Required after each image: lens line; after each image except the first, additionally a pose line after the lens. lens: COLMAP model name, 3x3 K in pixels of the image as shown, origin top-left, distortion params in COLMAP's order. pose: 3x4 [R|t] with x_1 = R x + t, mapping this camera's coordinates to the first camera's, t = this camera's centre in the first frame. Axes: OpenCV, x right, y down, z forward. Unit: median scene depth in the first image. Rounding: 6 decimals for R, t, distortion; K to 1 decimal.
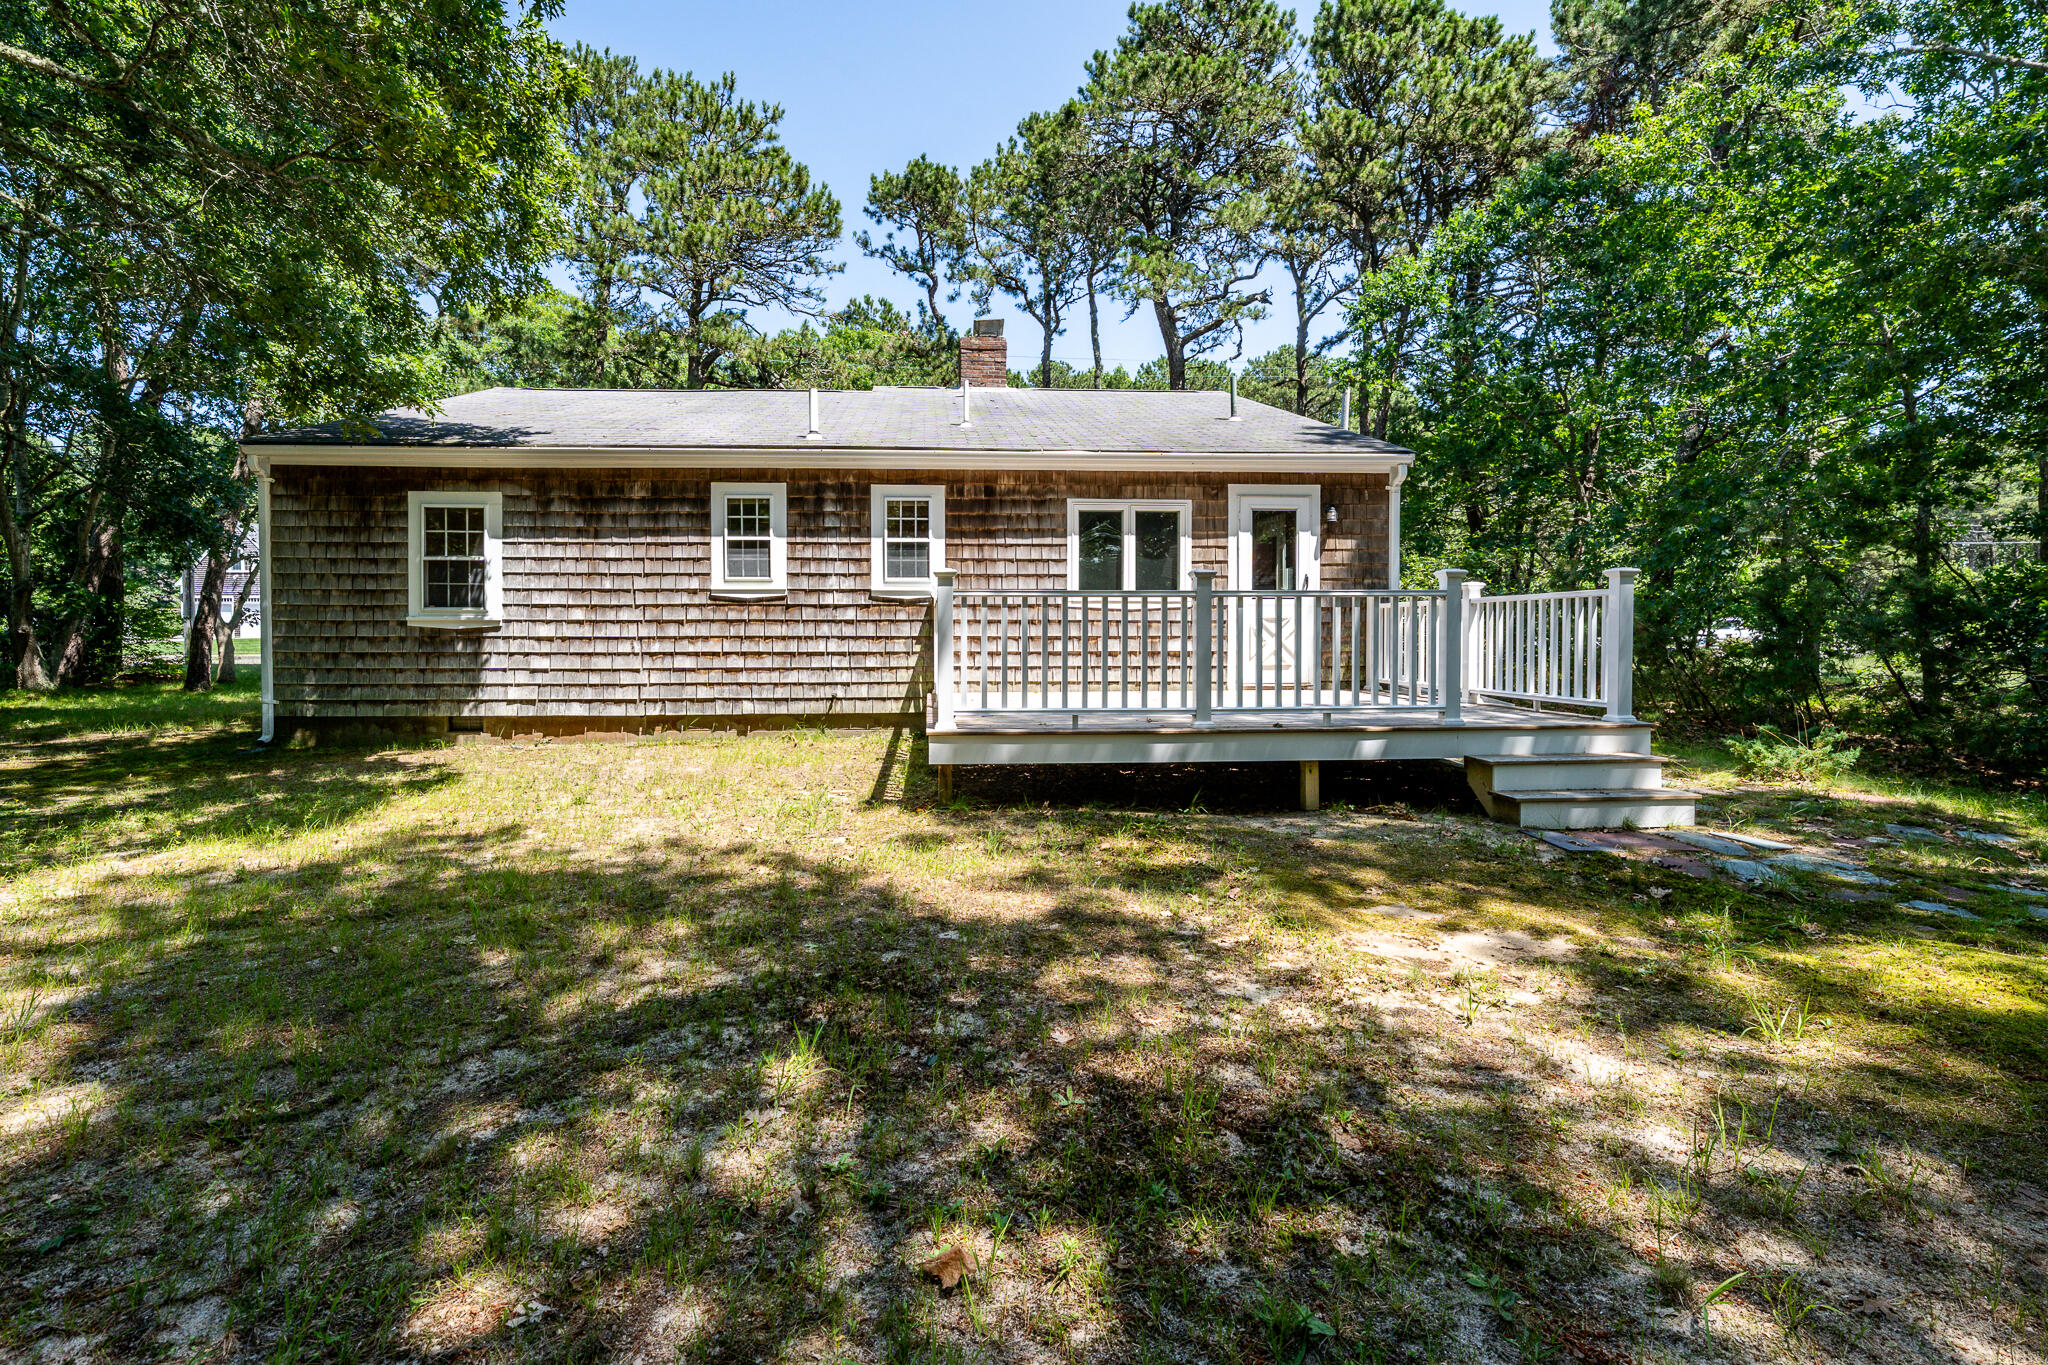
lens RADIAL K [[965.1, 0, 1023.4], [0, 965.1, 676.6], [0, 0, 1]] dist [0.005168, 0.000369]
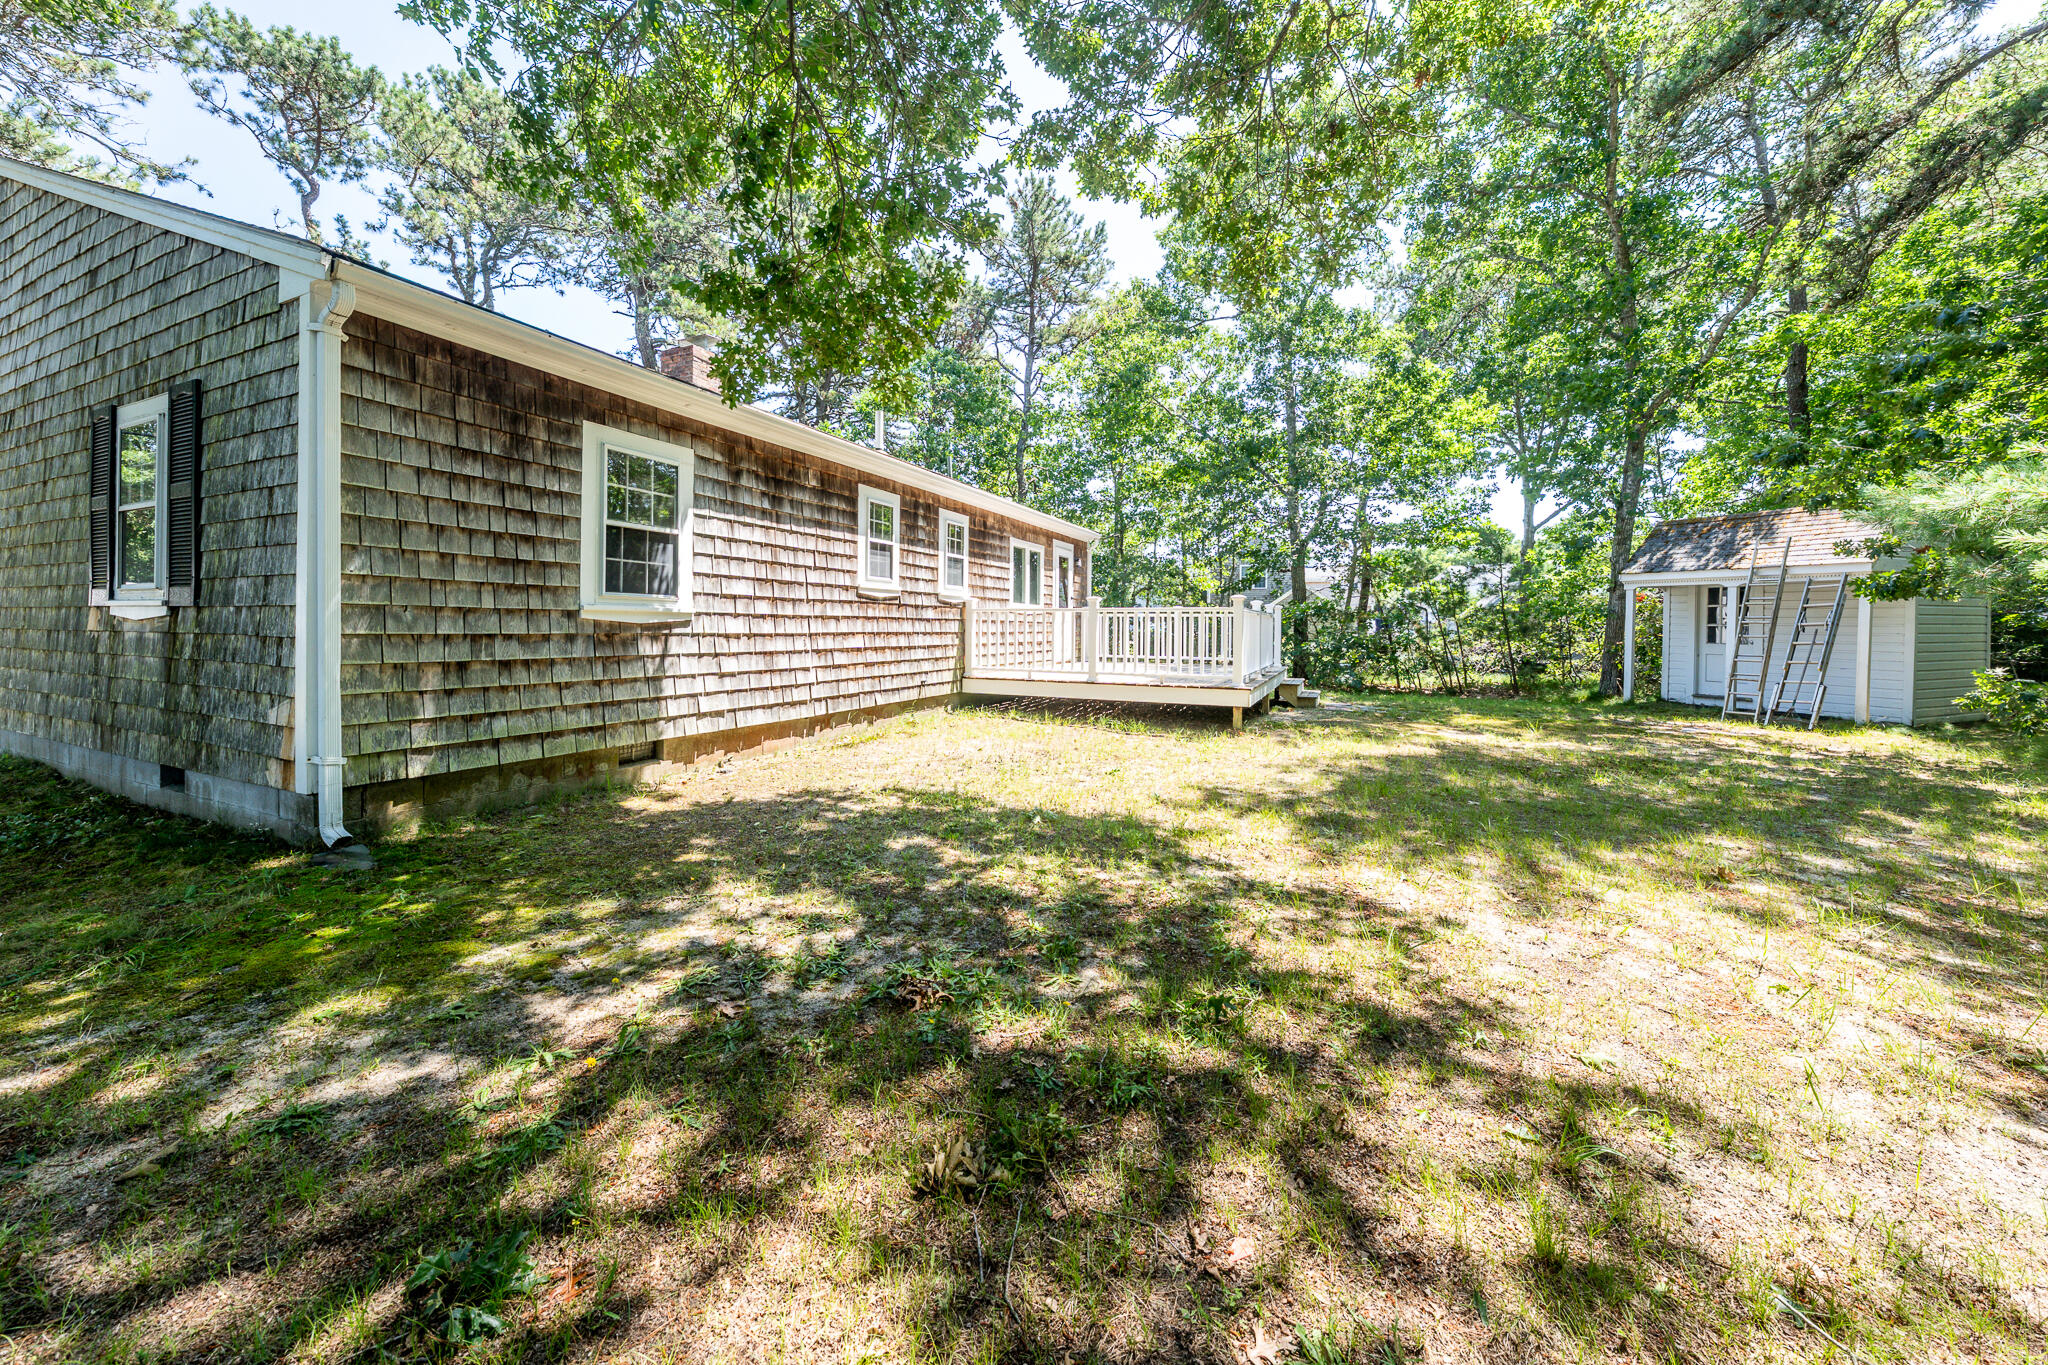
lens RADIAL K [[725.1, 0, 1022.7], [0, 725.1, 631.4], [0, 0, 1]] dist [0.012278, 0.000048]
pose [[0.476951, 0.000019, 0.878930, -0.923313], [0.024819, 0.999601, -0.013489, -0.028219], [-0.878579, 0.028247, 0.476761, 0.479991]]
